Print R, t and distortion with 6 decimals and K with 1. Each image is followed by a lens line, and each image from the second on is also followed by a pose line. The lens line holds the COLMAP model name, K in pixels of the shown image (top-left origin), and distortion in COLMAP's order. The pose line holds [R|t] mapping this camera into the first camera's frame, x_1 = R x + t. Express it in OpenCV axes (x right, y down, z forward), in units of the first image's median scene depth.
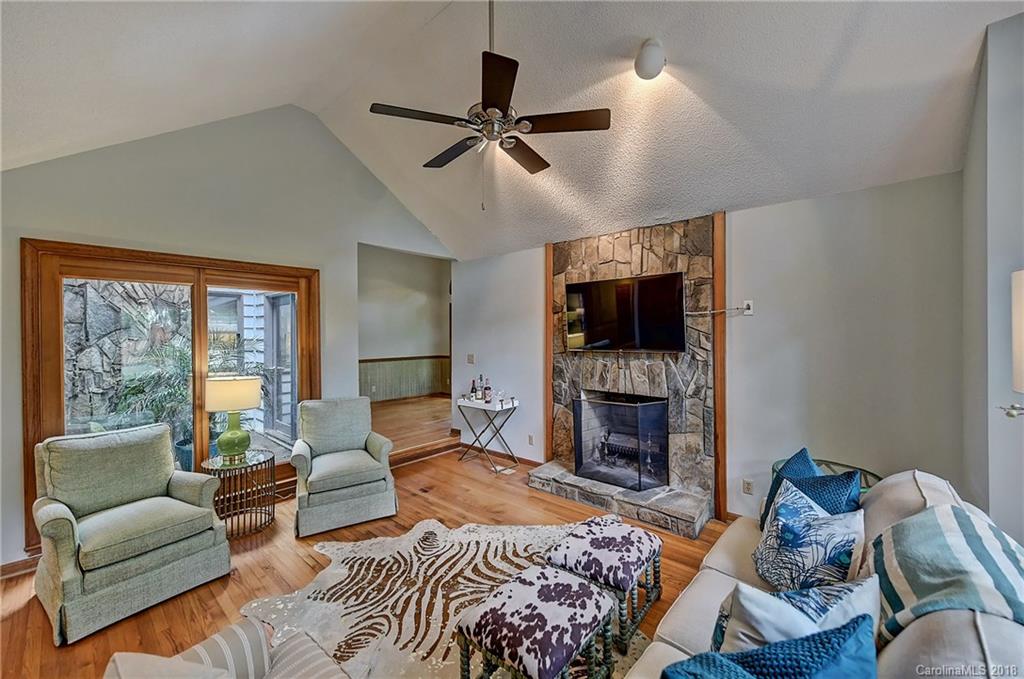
lens RADIAL K [[405.0, 0, 516.7], [0, 405.0, 332.8], [0, 0, 1]] dist [0.000165, -0.001065]
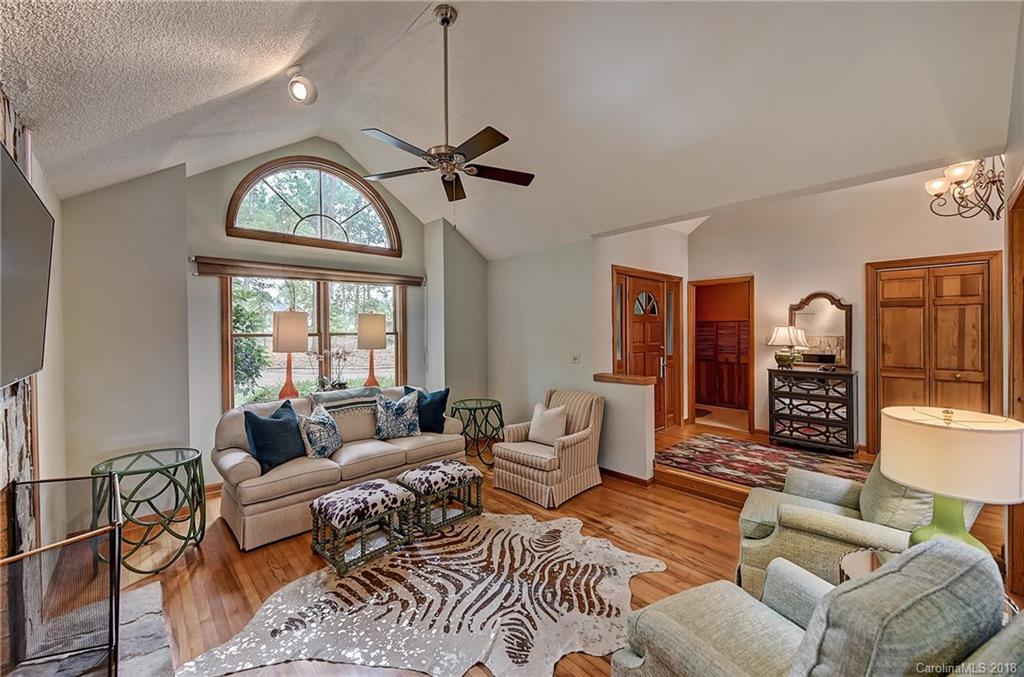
lens RADIAL K [[405.0, 0, 516.7], [0, 405.0, 331.8], [0, 0, 1]] dist [0.000165, -0.001065]
pose [[-0.995613, 0.016186, 0.092155, -0.266181], [0.016201, 0.999869, -0.000585, 0.009257], [-0.092152, 0.000911, -0.995745, 1.550182]]
